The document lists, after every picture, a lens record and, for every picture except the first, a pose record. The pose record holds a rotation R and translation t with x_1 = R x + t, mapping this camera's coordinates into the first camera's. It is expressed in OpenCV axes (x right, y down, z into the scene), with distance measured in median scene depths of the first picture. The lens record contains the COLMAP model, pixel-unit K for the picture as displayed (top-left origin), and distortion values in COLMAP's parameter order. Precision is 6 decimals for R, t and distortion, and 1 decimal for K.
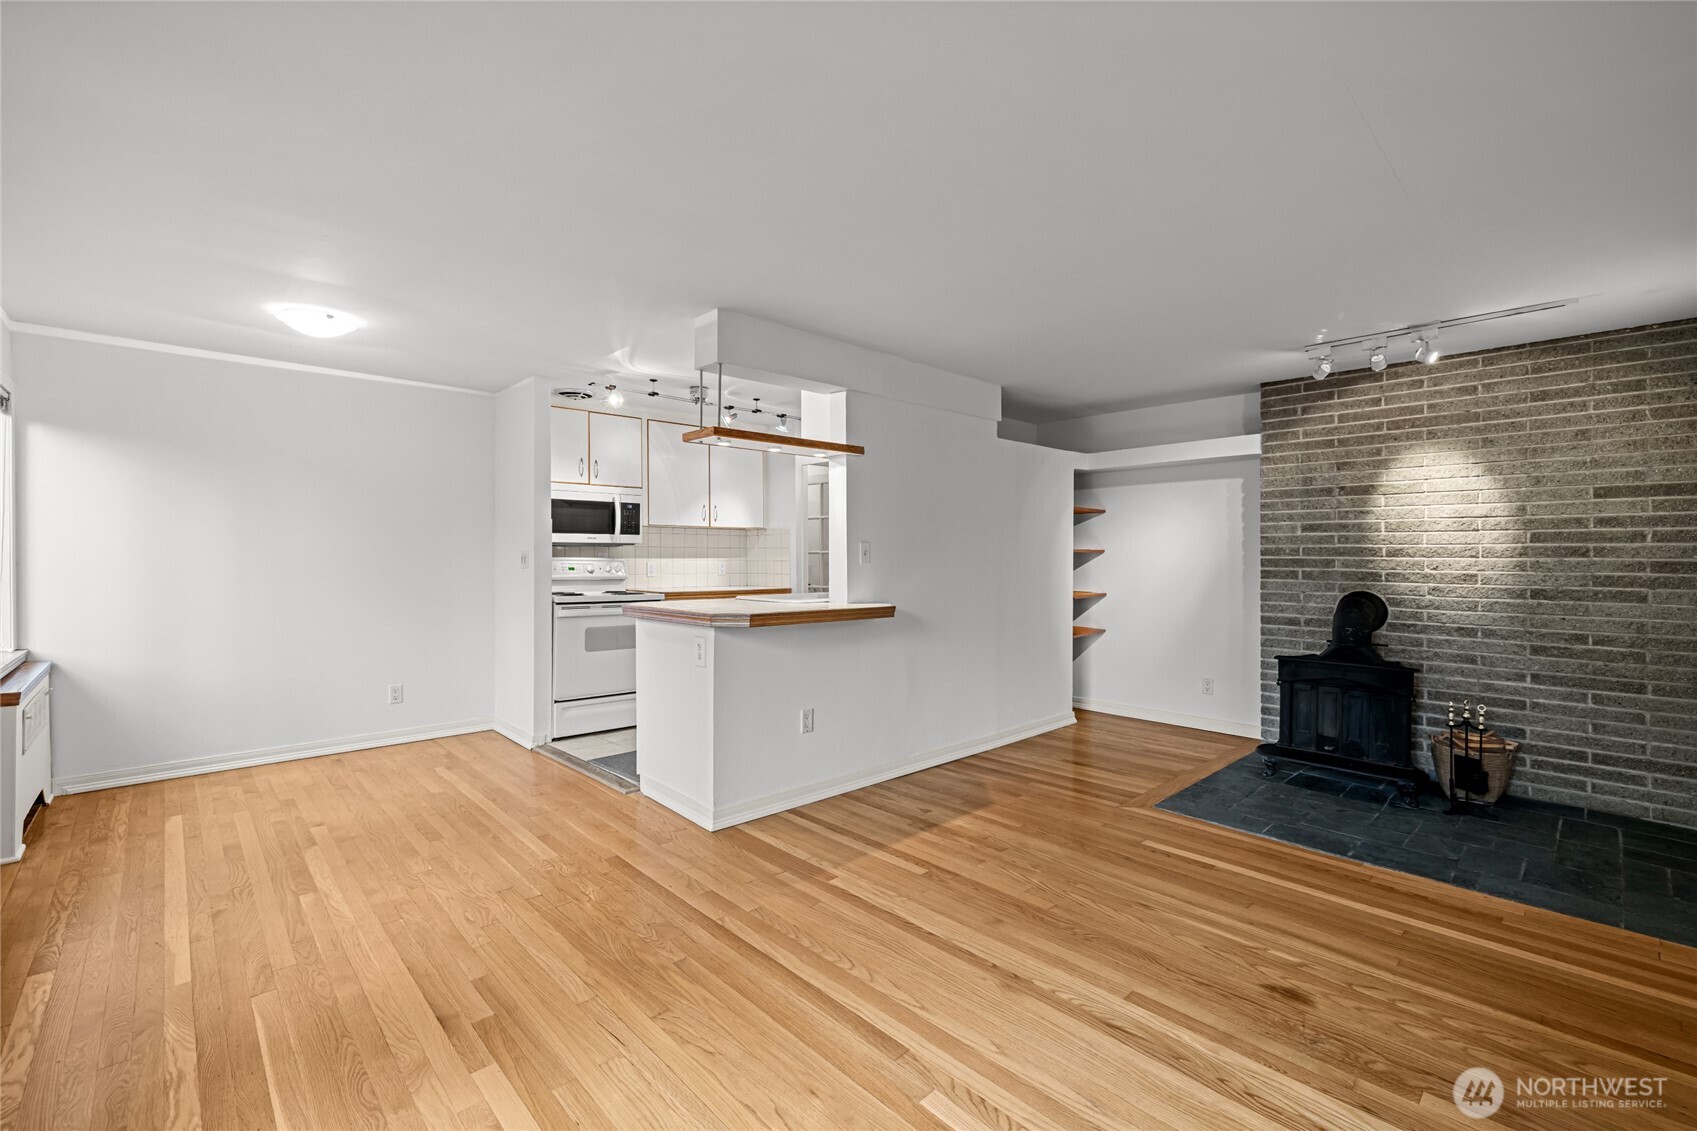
lens RADIAL K [[723.9, 0, 853.6], [0, 723.9, 561.7], [0, 0, 1]] dist [0.000262, 0.000061]
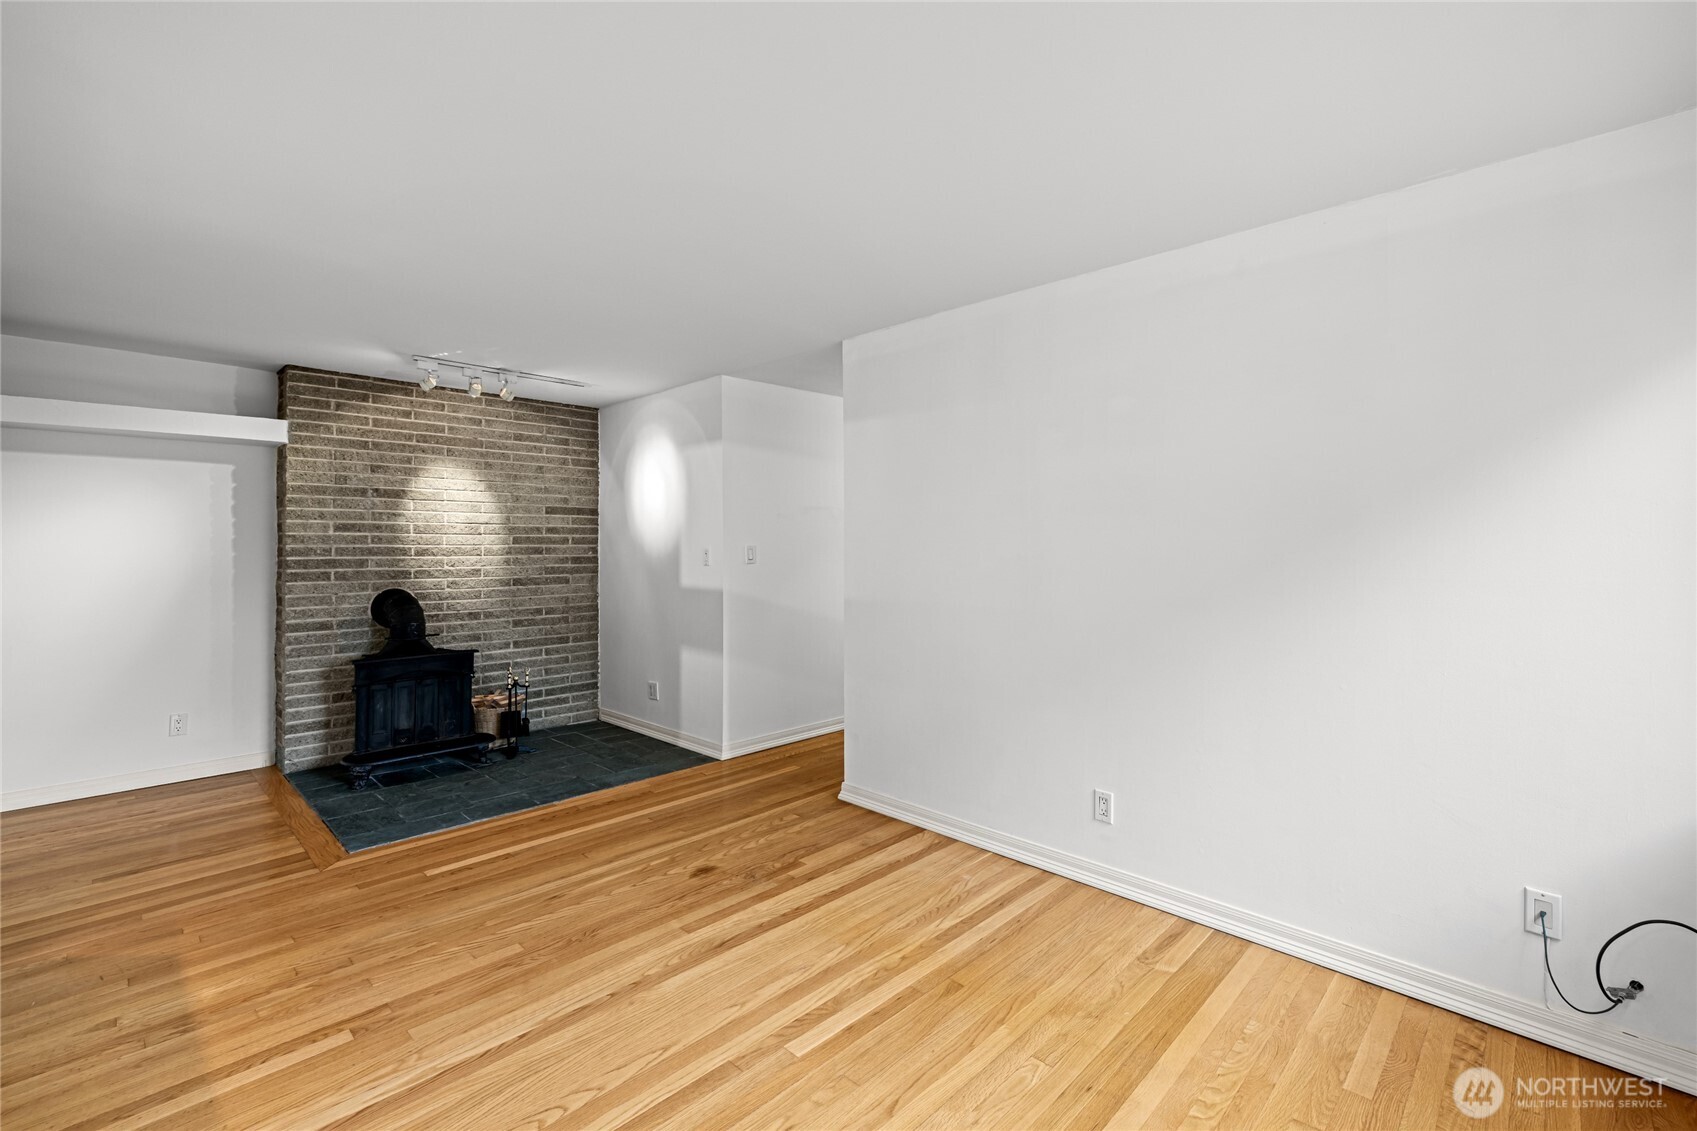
lens RADIAL K [[737.6, 0, 849.6], [0, 737.6, 541.2], [0, 0, 1]] dist [-0.000798, -0.000243]
pose [[-0.032421, 0.006057, 0.999456, -0.465367], [0.015393, 0.999866, -0.005560, -0.014533], [-0.999356, 0.015205, -0.032510, 0.422861]]
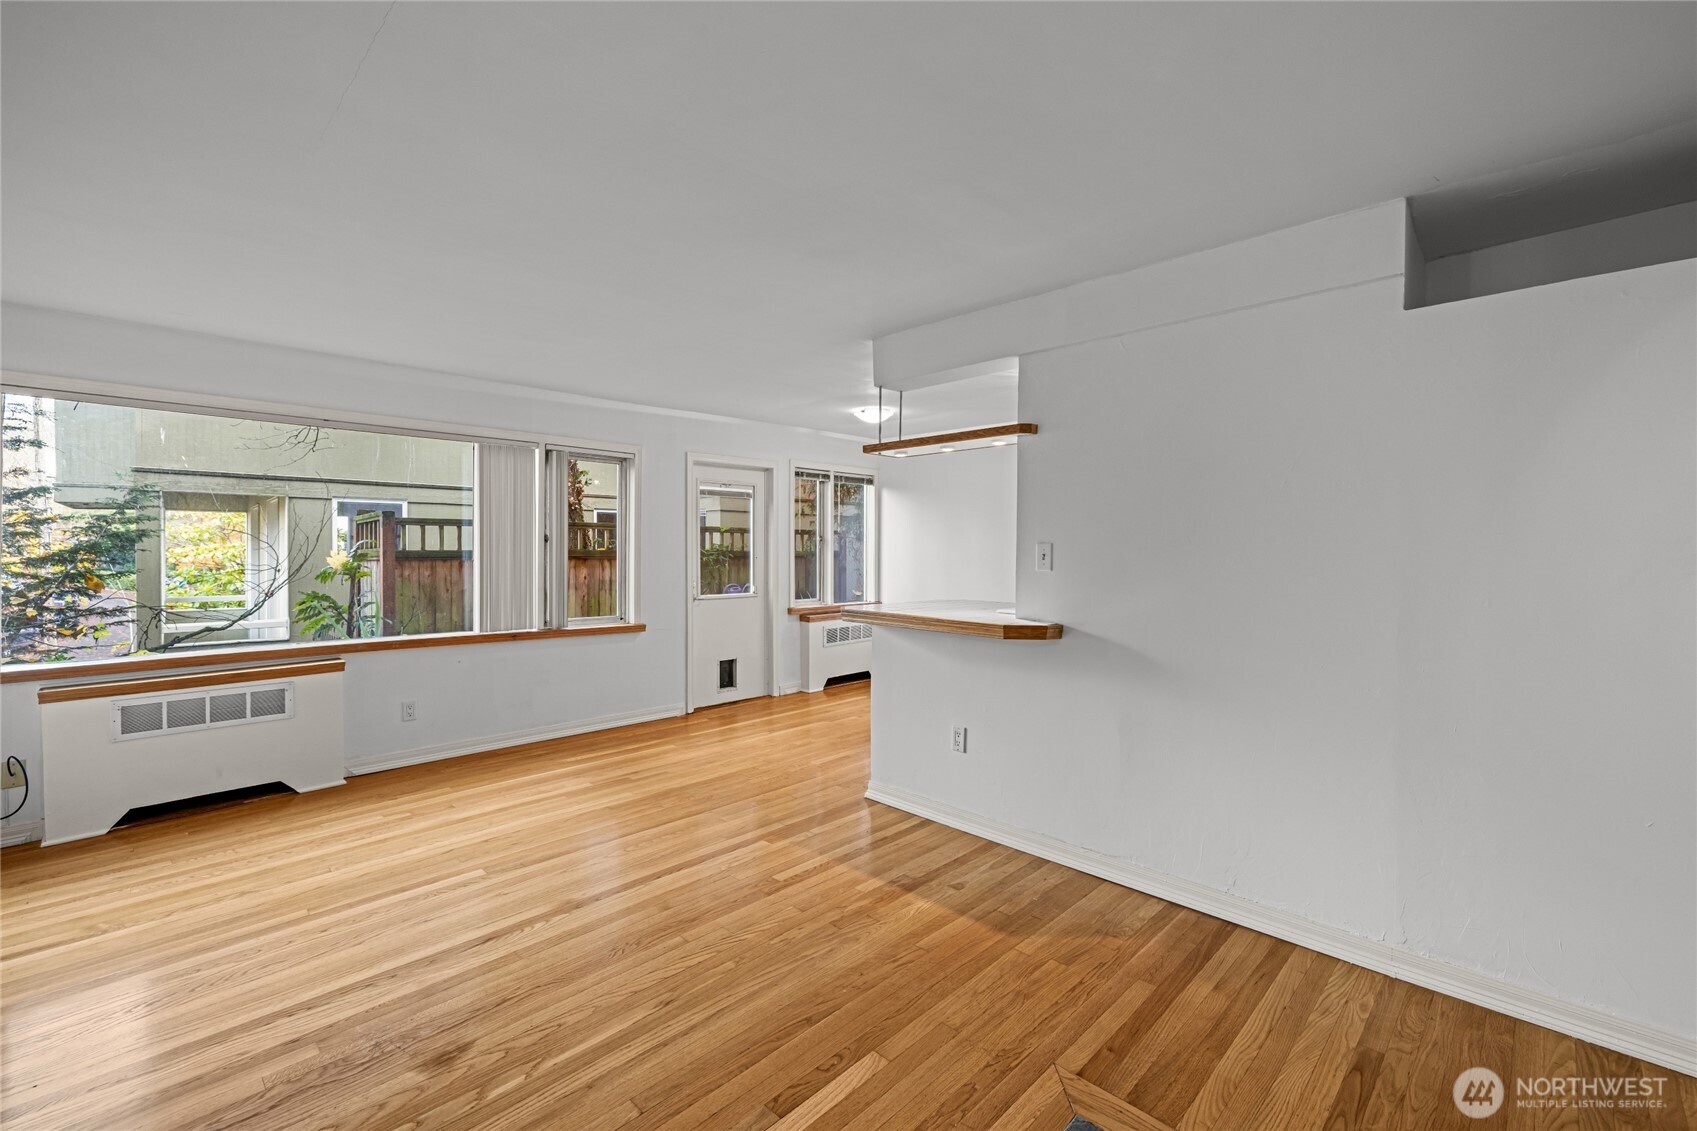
lens RADIAL K [[723.9, 0, 853.6], [0, 723.9, 561.7], [0, 0, 1]] dist [0.000262, 0.000061]
pose [[0.040605, 0.013032, -0.999090, 0.838370], [-0.015028, 0.999810, 0.012430, -0.015745], [0.999062, 0.014510, 0.040793, 0.813938]]
